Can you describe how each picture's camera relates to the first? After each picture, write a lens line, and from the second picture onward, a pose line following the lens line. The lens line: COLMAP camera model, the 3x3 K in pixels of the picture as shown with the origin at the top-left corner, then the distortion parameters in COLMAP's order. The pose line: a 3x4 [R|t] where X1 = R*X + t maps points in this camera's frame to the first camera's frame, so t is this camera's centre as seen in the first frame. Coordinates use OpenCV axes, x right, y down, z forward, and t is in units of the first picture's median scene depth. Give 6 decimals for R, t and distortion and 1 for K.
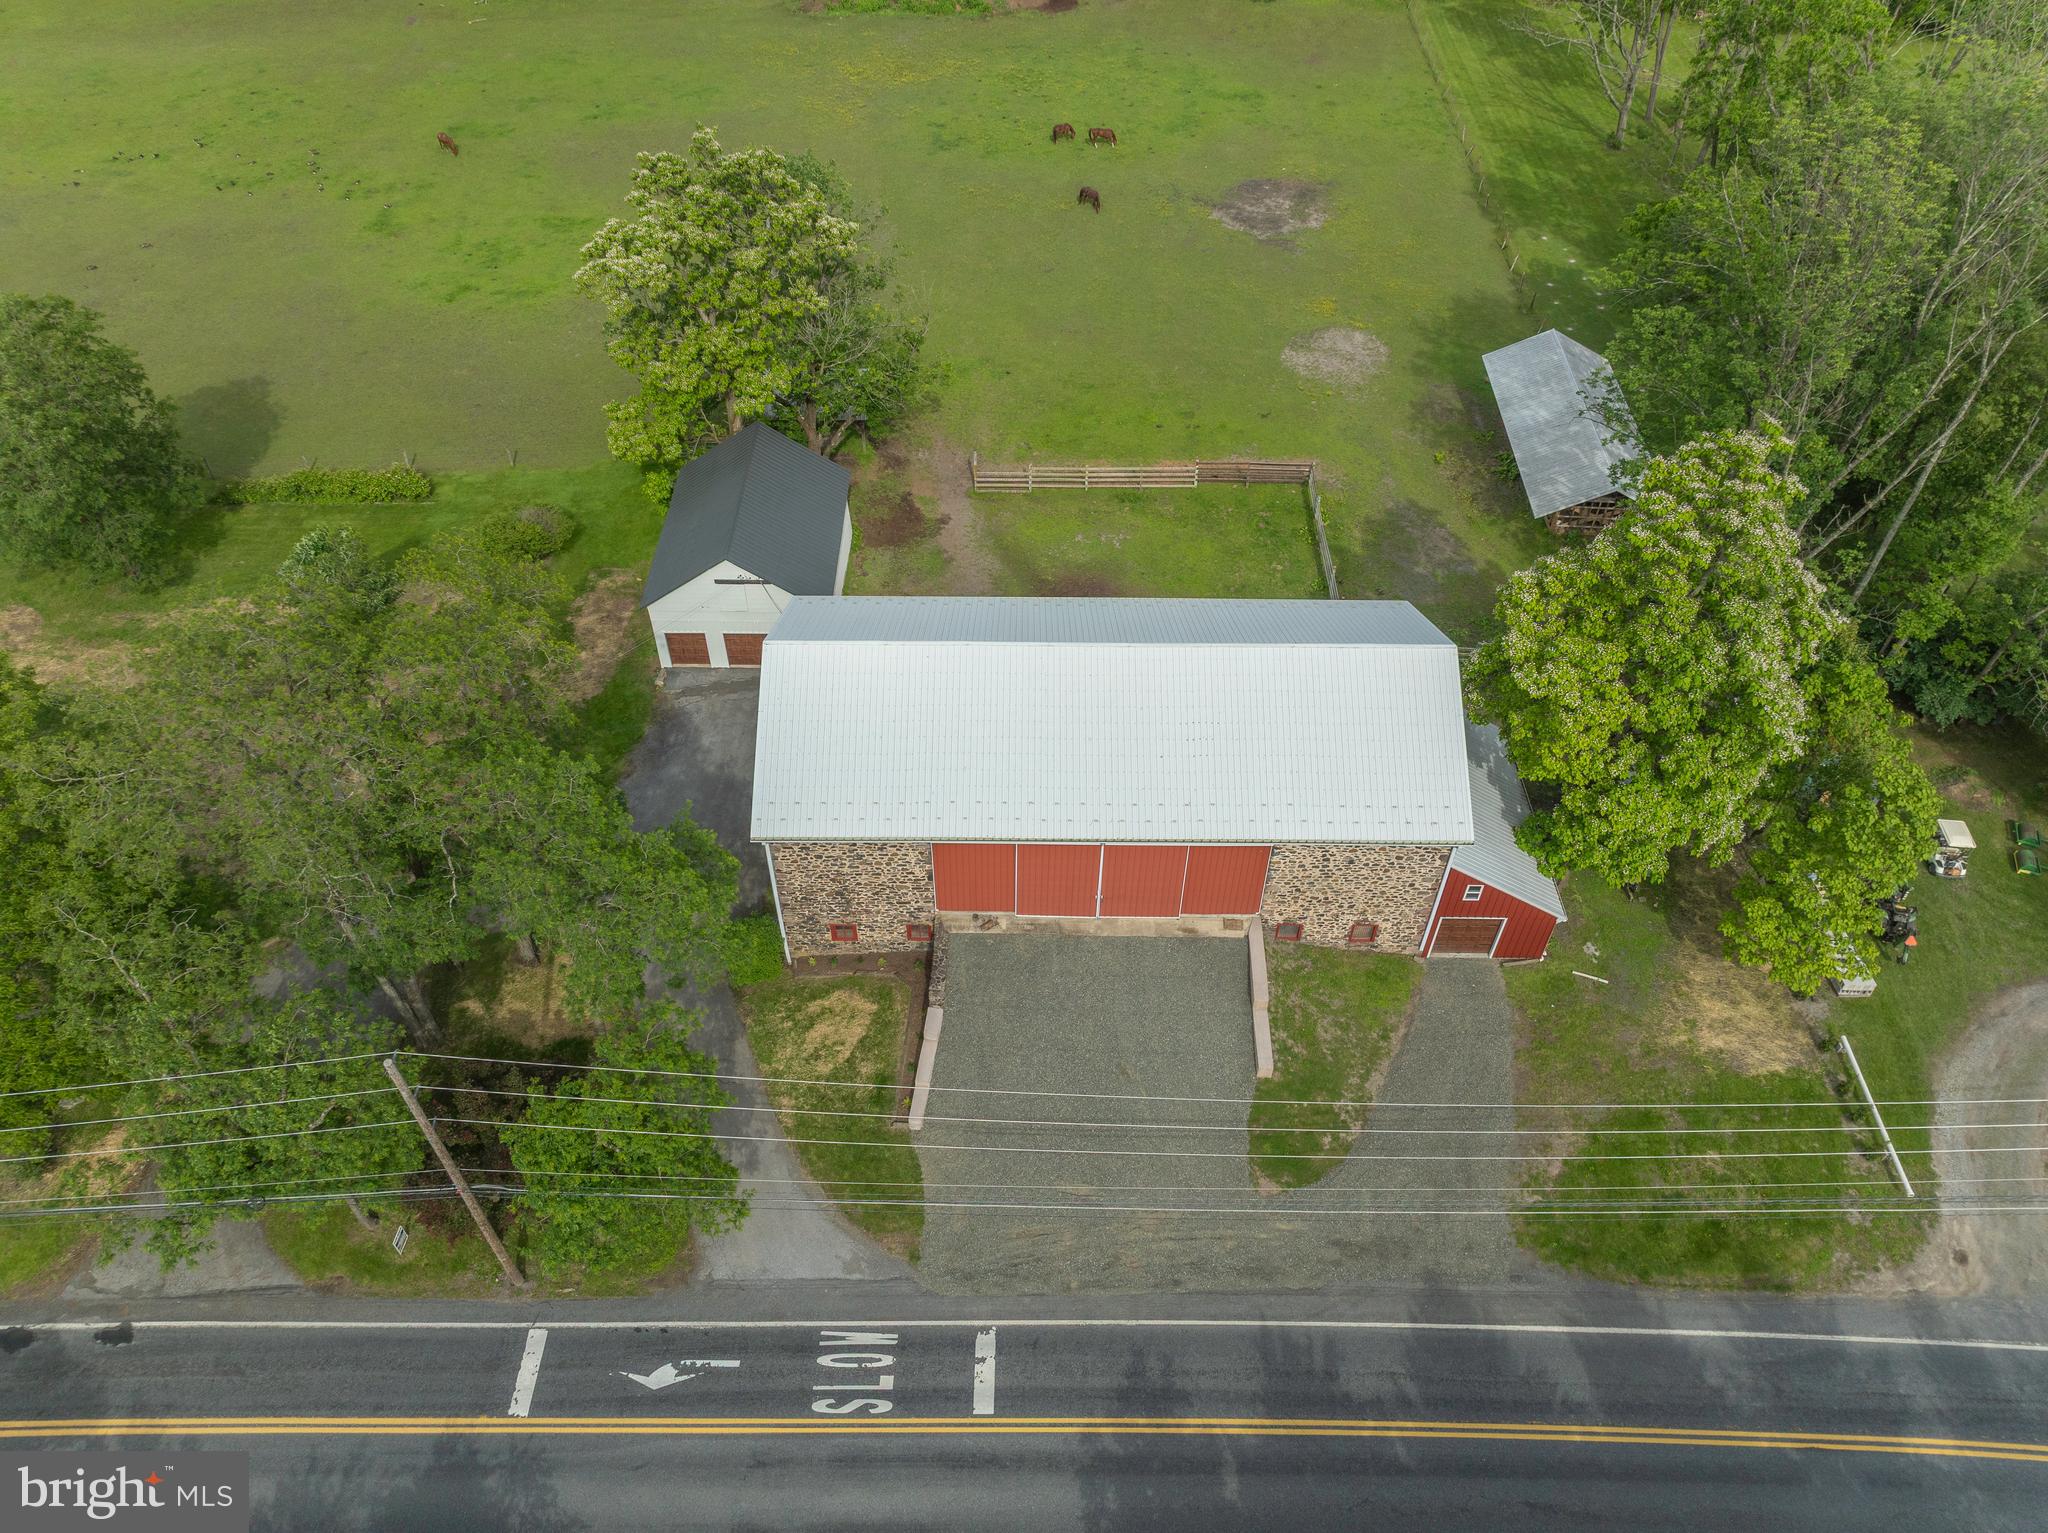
lens RADIAL K [[1434.4, 0, 1028.7], [0, 1434.4, 737.5], [0, 0, 1]] dist [-0.000749, -0.003240]
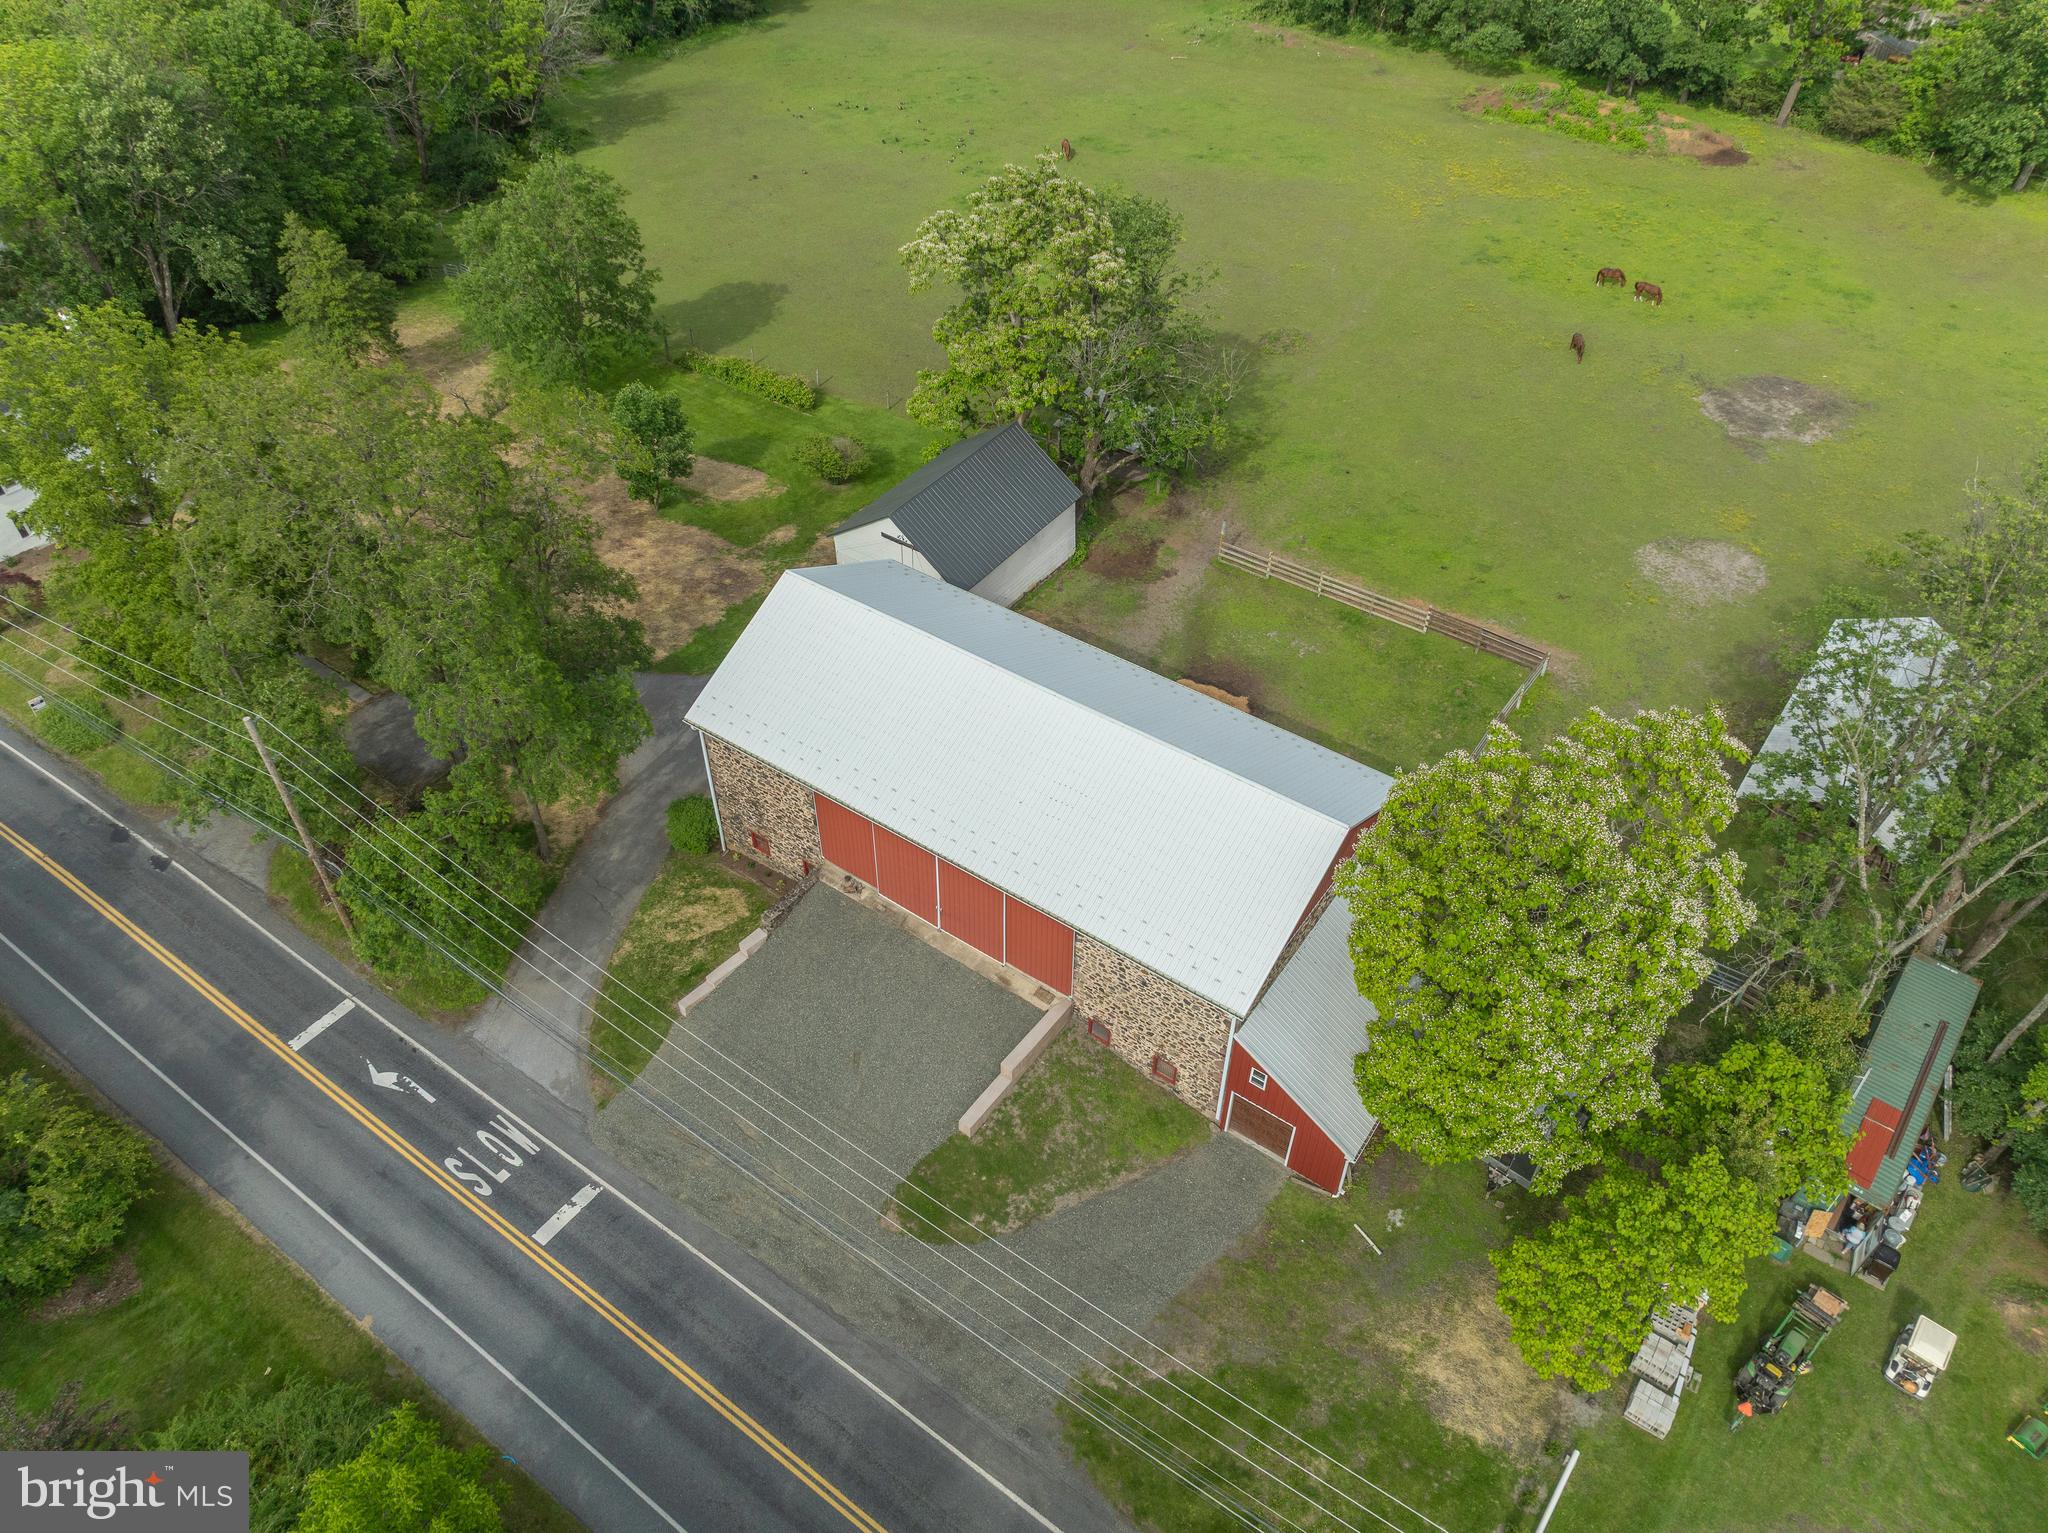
lens RADIAL K [[1434.4, 0, 1028.7], [0, 1434.4, 737.5], [0, 0, 1]] dist [-0.000749, -0.003240]
pose [[0.821927, 0.384660, -0.420086, 0.496750], [-0.404582, 0.913404, 0.044784, -0.074889], [0.400935, 0.133150, 0.906379, 0.074611]]
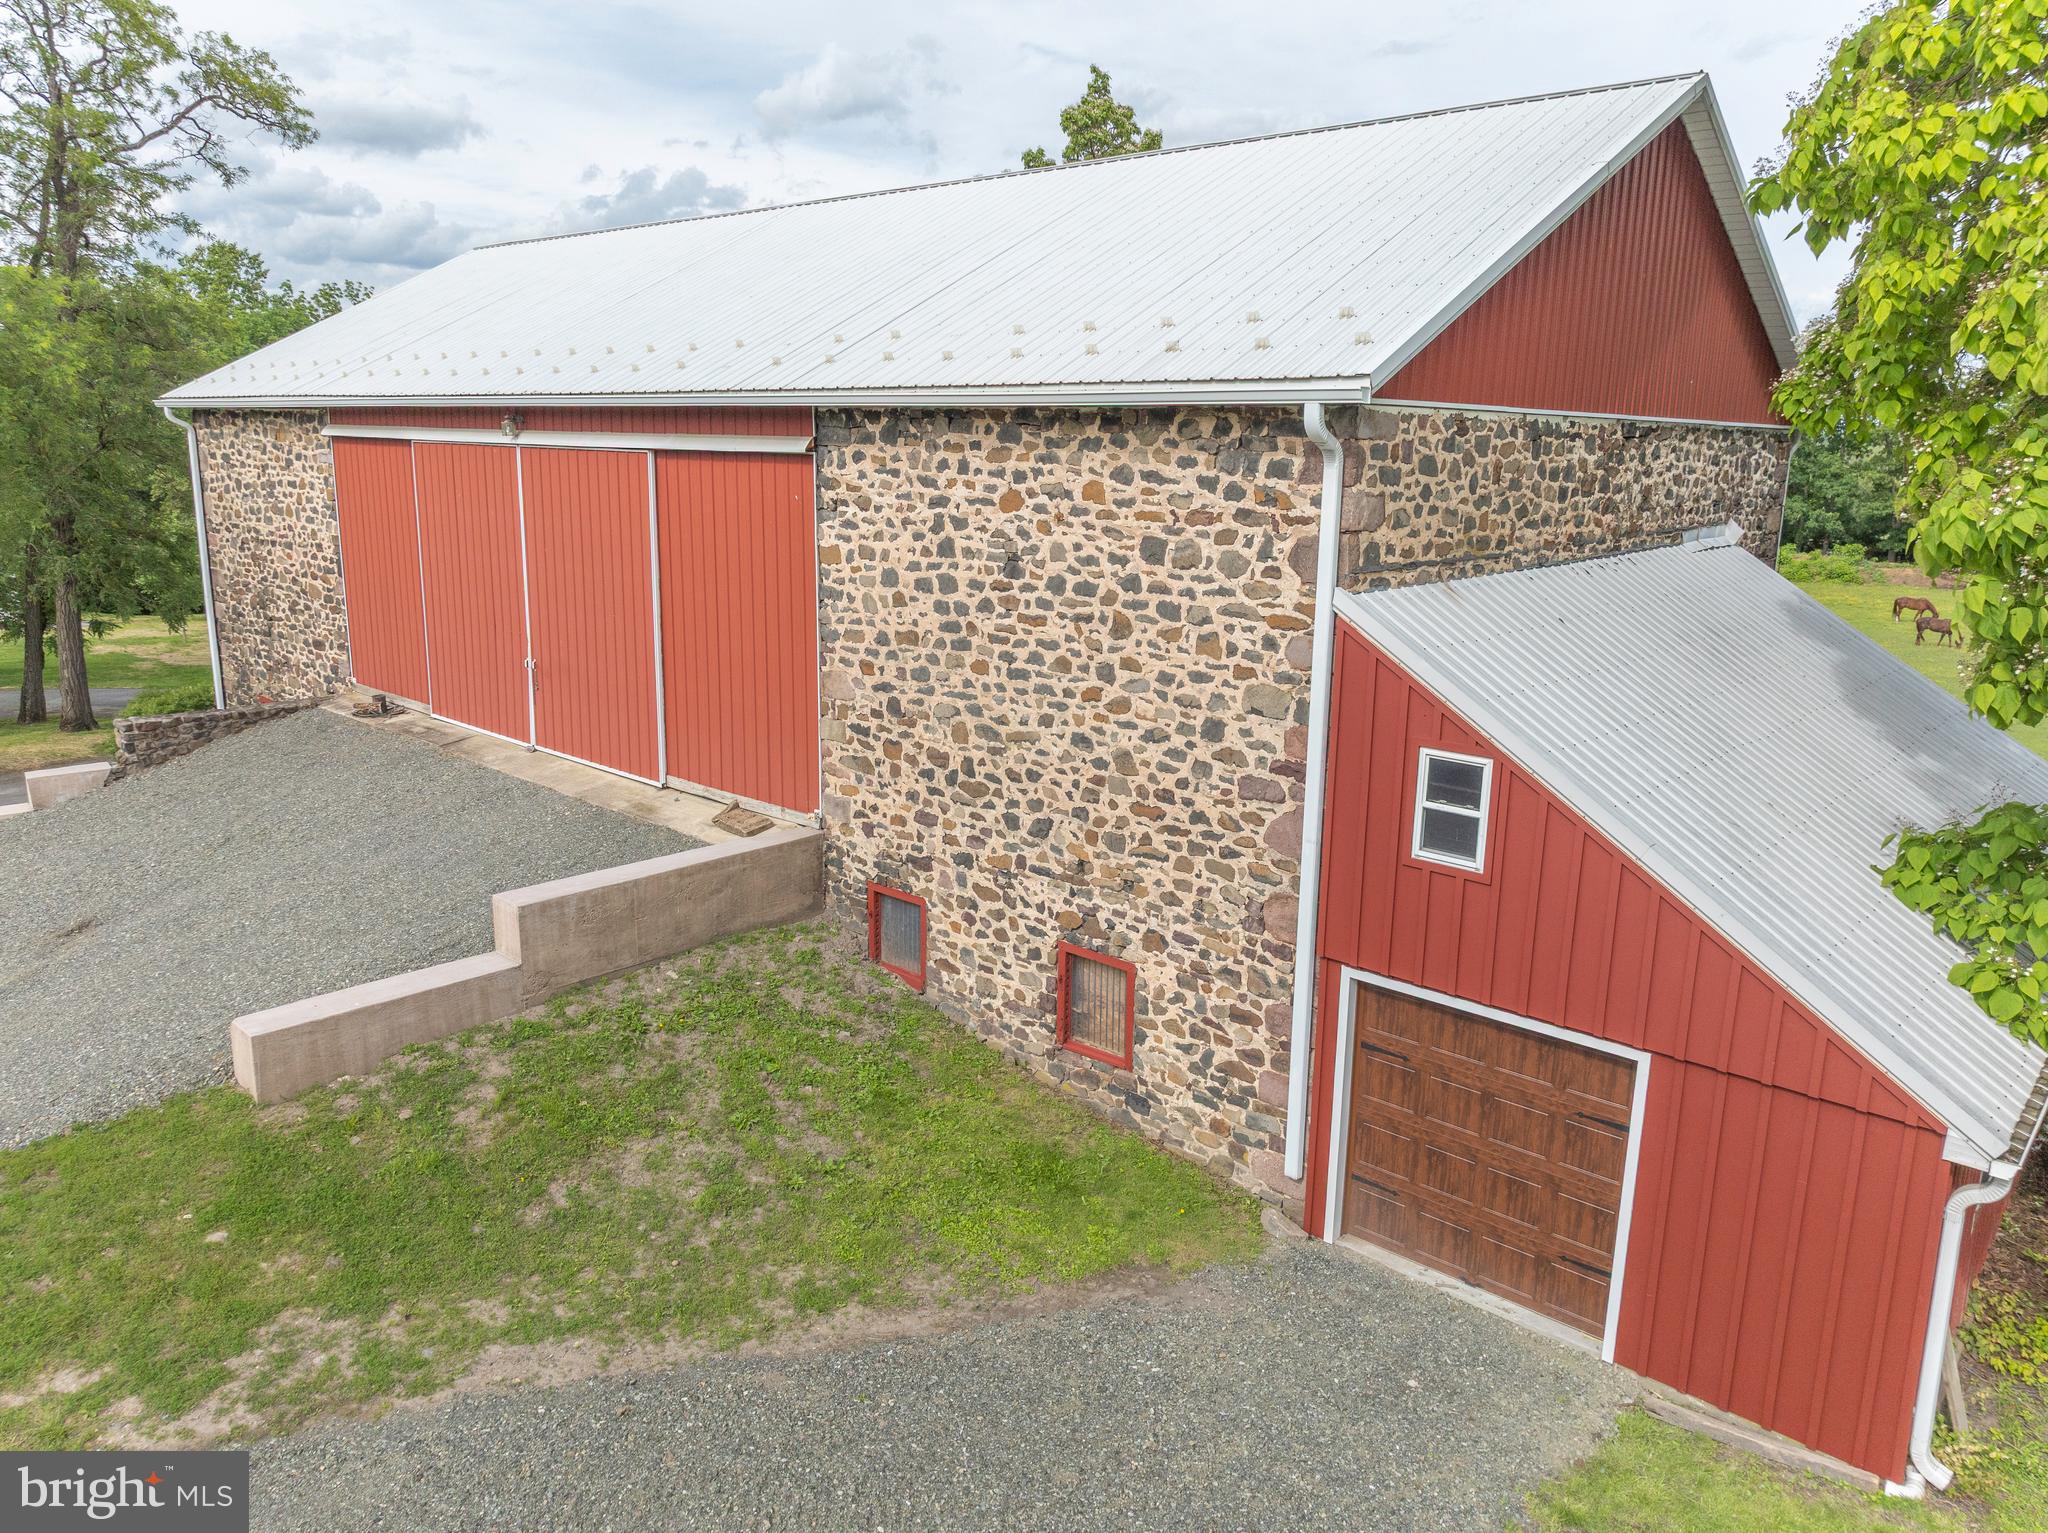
lens RADIAL K [[1434.4, 0, 1028.7], [0, 1434.4, 737.5], [0, 0, 1]] dist [-0.000749, -0.003240]
pose [[0.749574, 0.142577, -0.646383, 0.401597], [-0.476043, 0.794626, -0.376765, 0.210253], [0.459915, 0.590120, 0.663504, 0.833875]]
